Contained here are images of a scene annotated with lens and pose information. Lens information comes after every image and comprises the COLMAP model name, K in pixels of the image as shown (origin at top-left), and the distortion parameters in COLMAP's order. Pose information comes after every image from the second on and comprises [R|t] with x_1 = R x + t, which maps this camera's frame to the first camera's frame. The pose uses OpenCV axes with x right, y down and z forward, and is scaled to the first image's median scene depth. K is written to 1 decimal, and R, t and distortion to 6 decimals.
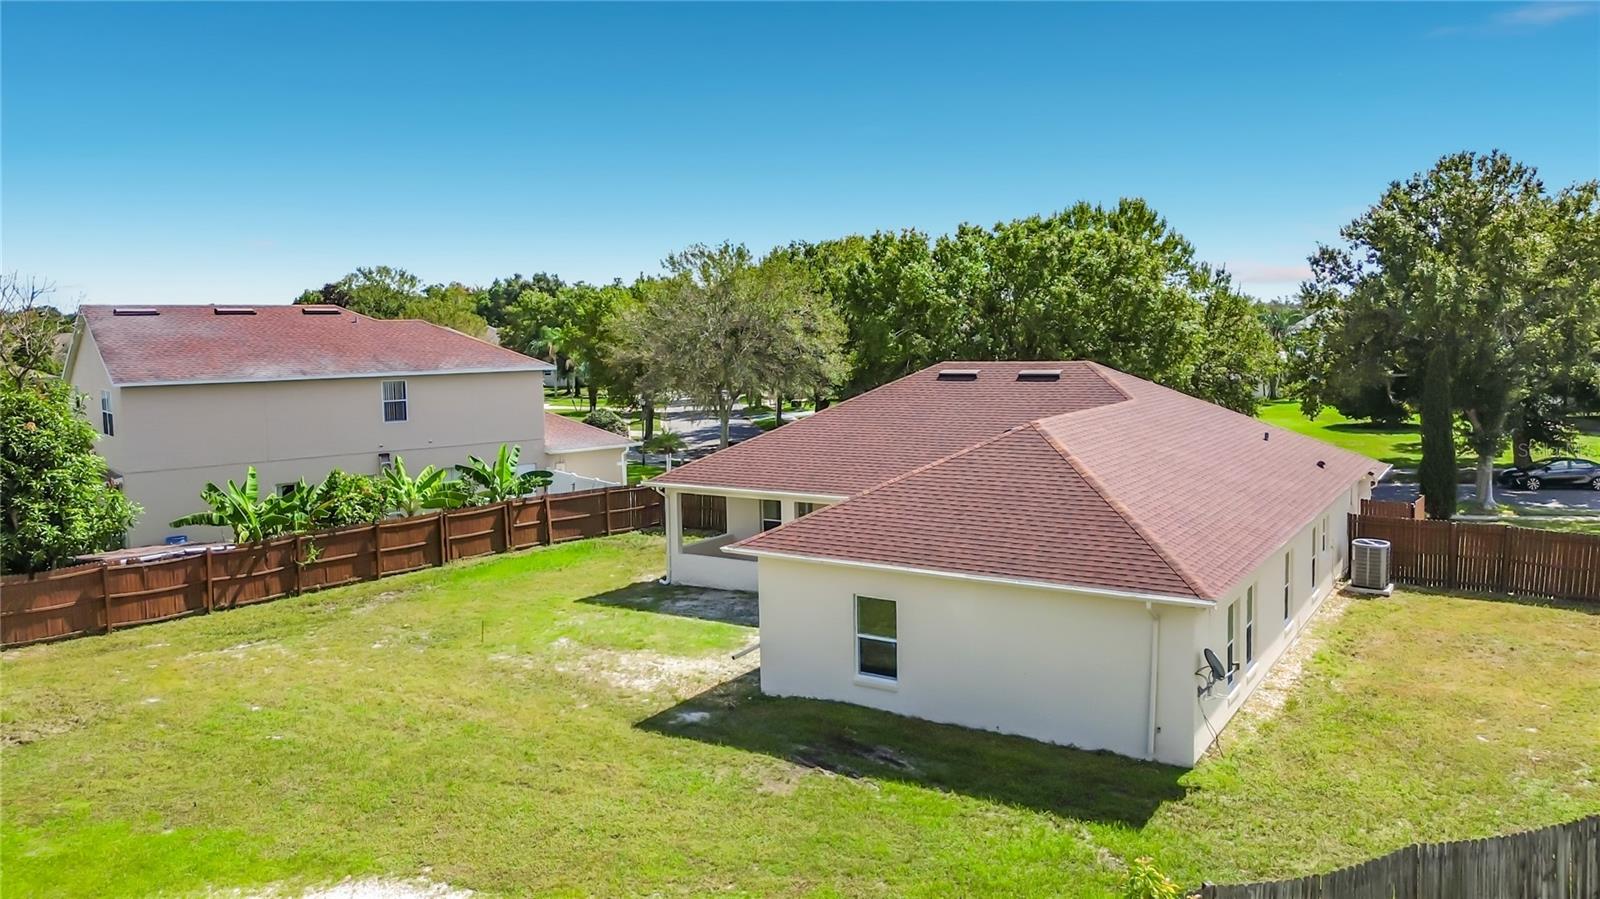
lens RADIAL K [[1159.9, 0, 795.0], [0, 1159.9, 420.8], [0, 0, 1]] dist [0.082744, -0.059104]
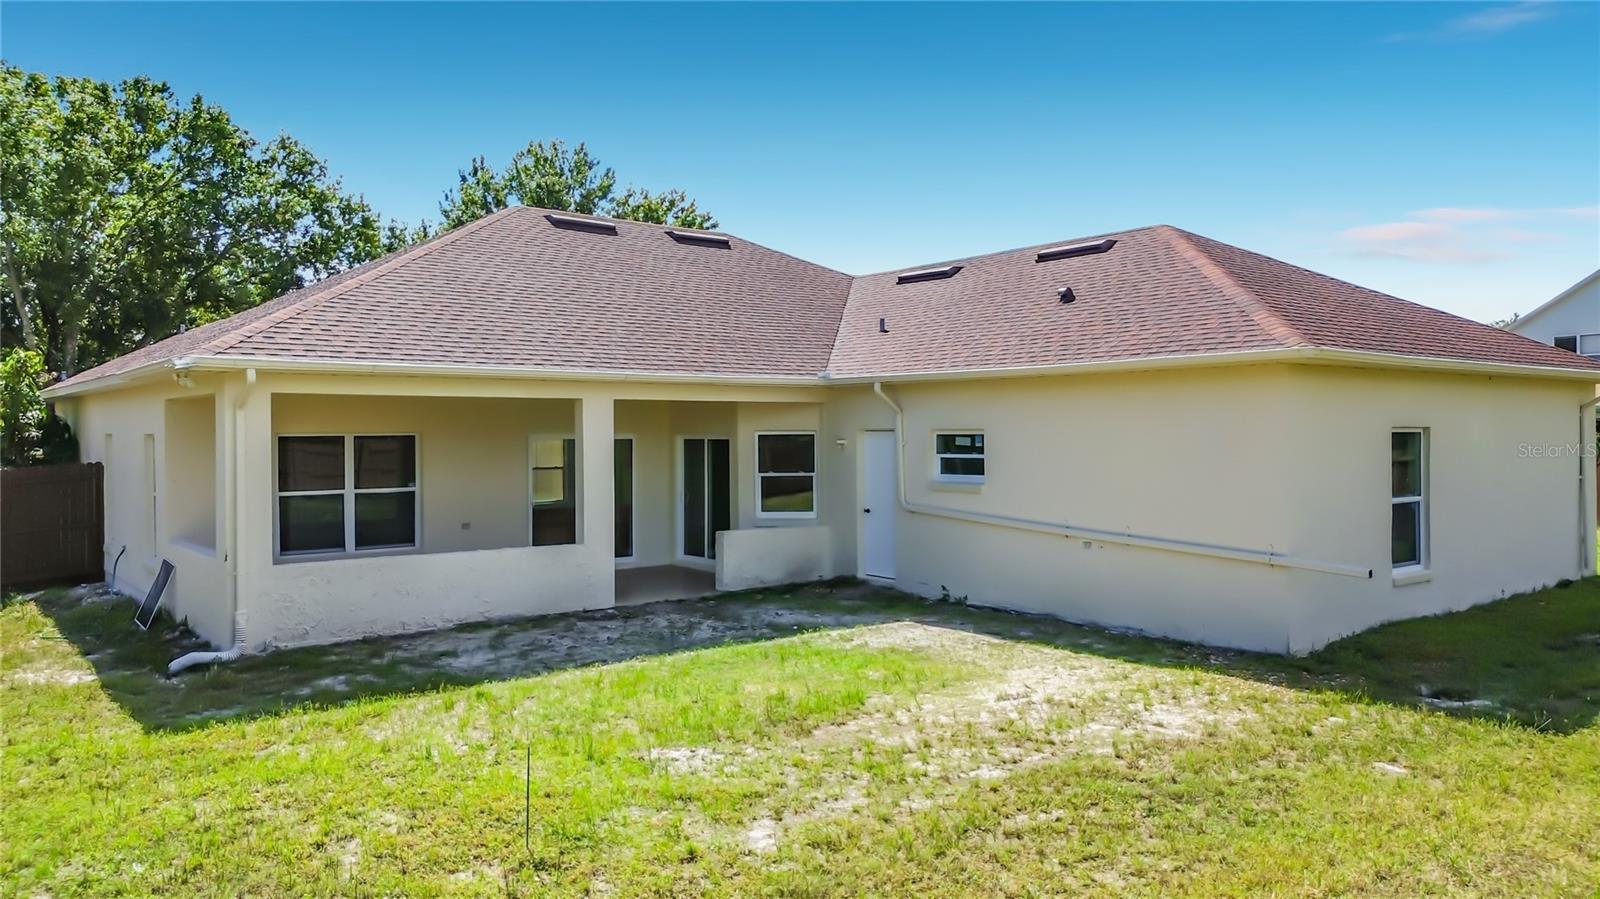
lens RADIAL K [[1150.9, 0, 798.0], [0, 1150.9, 442.3], [0, 0, 1]] dist [0.052555, -0.071664]
pose [[0.317319, 0.009709, 0.948269, -0.396191], [0.077527, 0.996335, -0.036144, 0.103667], [-0.945145, 0.084986, 0.315403, 0.737774]]
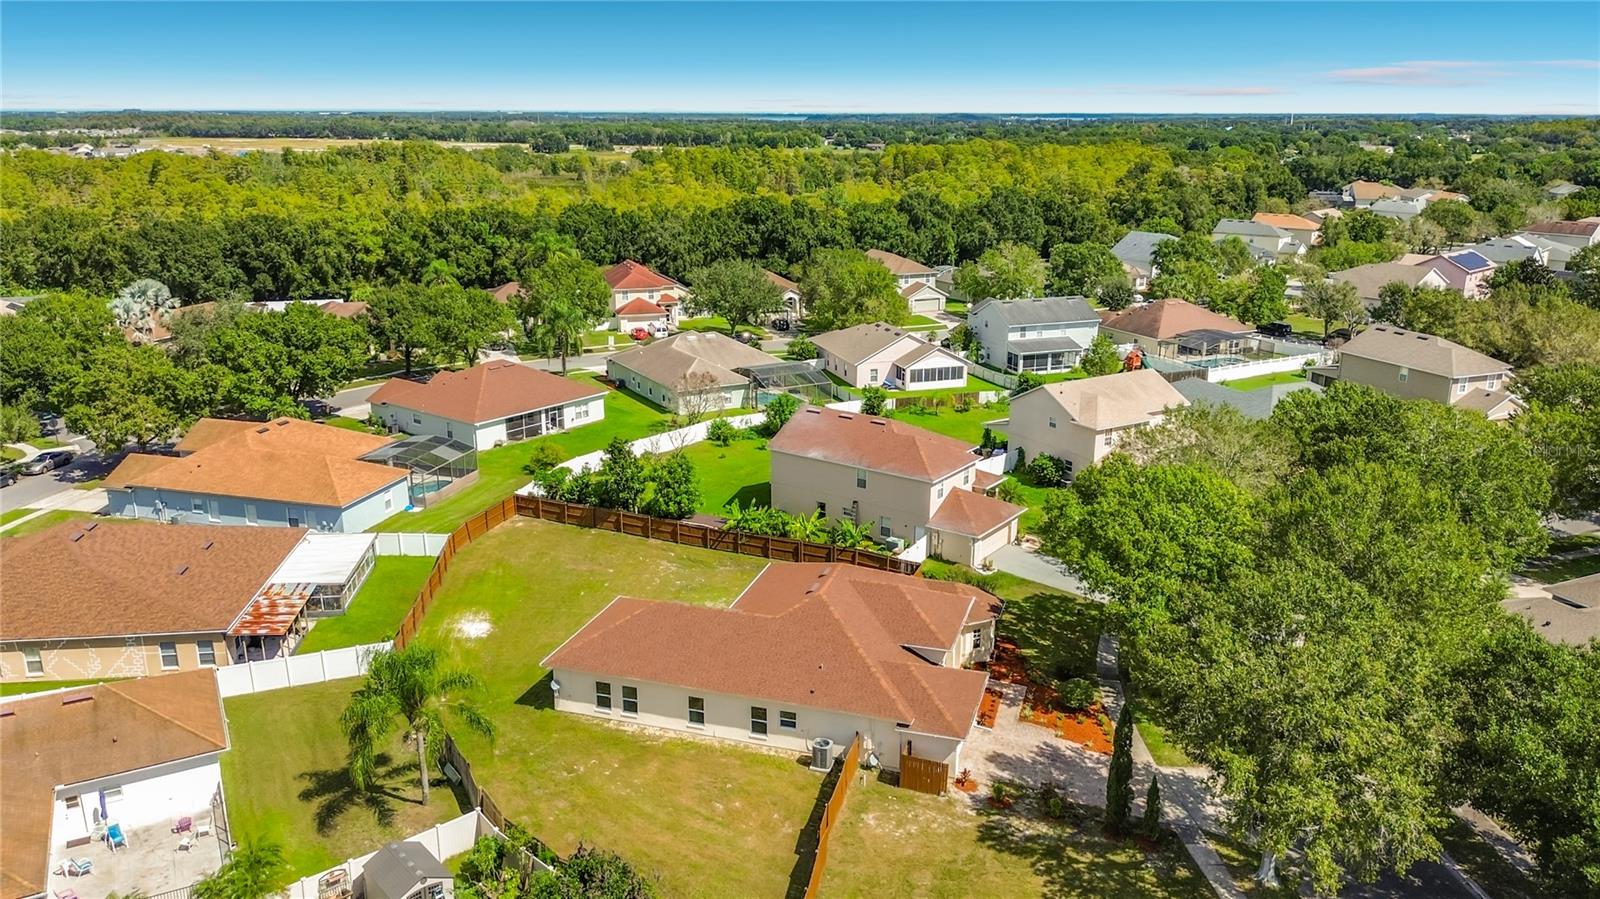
lens RADIAL K [[1167.0, 0, 794.7], [0, 1167.0, 456.0], [0, 0, 1]] dist [0.040116, -0.082722]
pose [[0.256540, 0.292966, -0.921064, 1.938945], [-0.088899, 0.956068, 0.279339, -0.797739], [0.962437, 0.010220, 0.271314, 0.425756]]
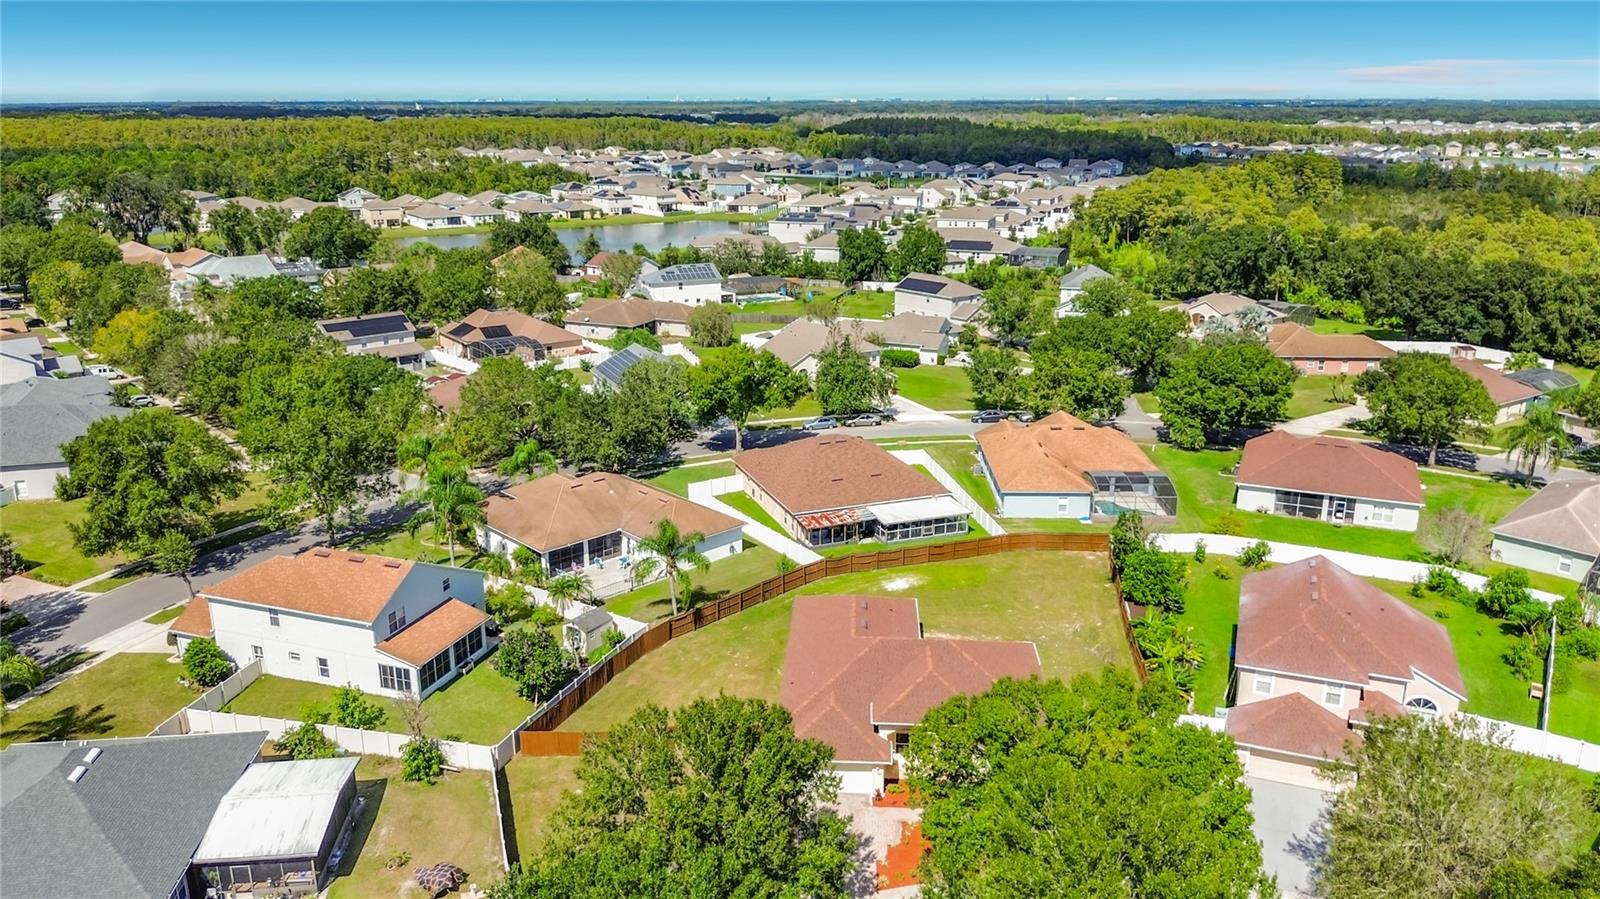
lens RADIAL K [[1155.7, 0, 793.1], [0, 1155.7, 452.5], [0, 0, 1]] dist [0.060955, -0.091584]
pose [[-0.876446, 0.161342, -0.453664, 1.392303], [-0.019334, 0.929637, 0.367969, -1.241574], [0.481111, 0.331276, -0.811658, 2.661013]]
